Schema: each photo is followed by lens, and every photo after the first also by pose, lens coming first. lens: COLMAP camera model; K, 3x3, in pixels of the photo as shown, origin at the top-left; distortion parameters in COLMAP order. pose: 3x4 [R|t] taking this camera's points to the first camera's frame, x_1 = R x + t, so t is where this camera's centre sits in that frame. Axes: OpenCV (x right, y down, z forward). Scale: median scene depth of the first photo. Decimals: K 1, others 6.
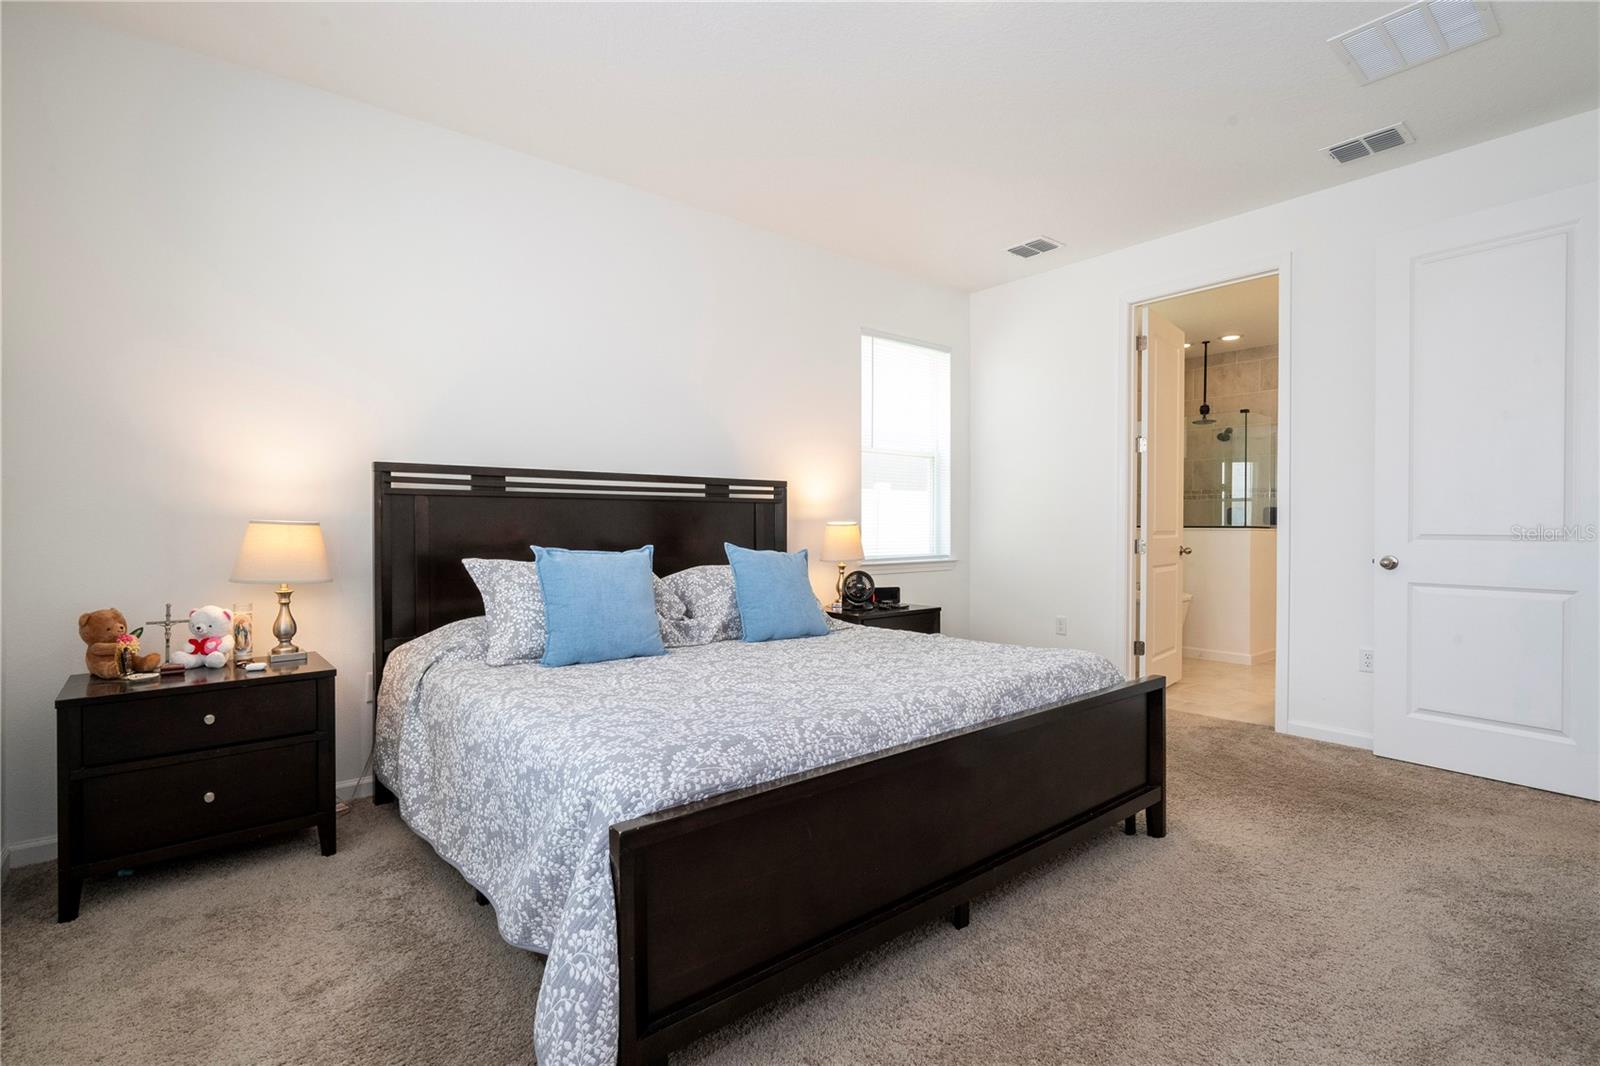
lens RADIAL K [[727.0, 0, 814.5], [0, 727.0, 537.5], [0, 0, 1]] dist [-0.000208, 0.000014]
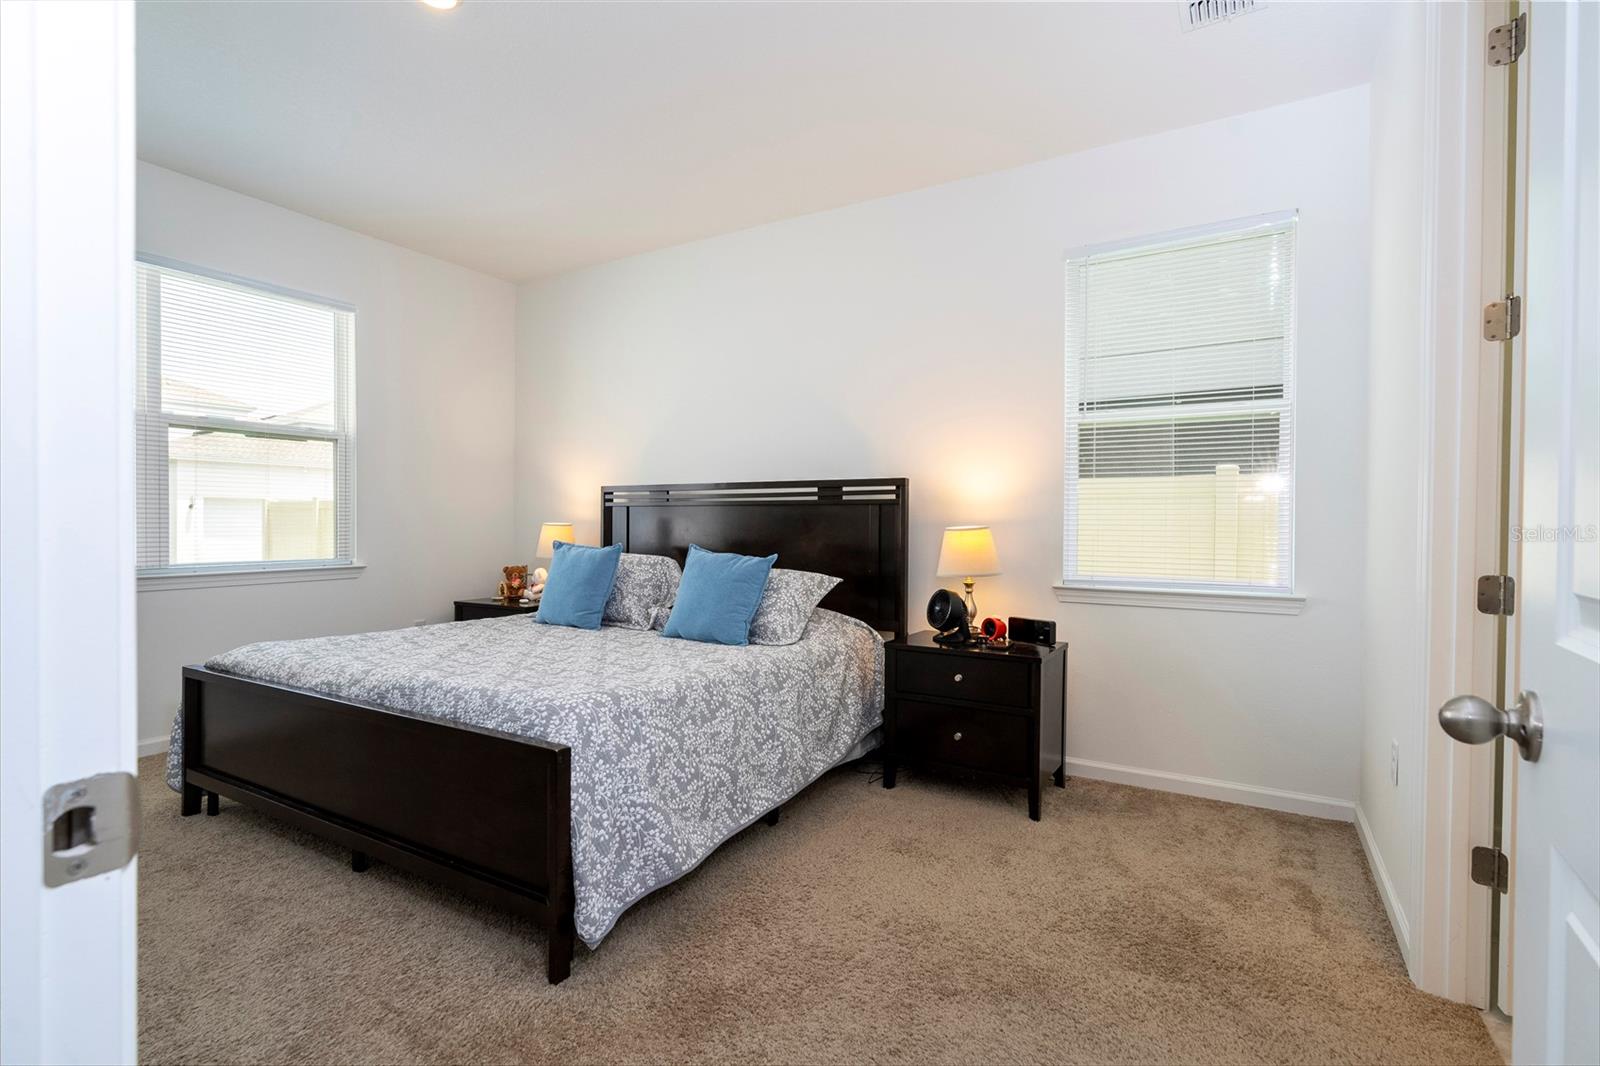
lens RADIAL K [[740.4, 0, 801.6], [0, 740.4, 531.4], [0, 0, 1]] dist [-0.005038, 0.000067]
pose [[0.353929, 0.006756, -0.935248, 0.761248], [-0.023442, 0.999724, -0.001650, -0.010837], [0.934979, 0.022508, 0.353989, 0.606685]]
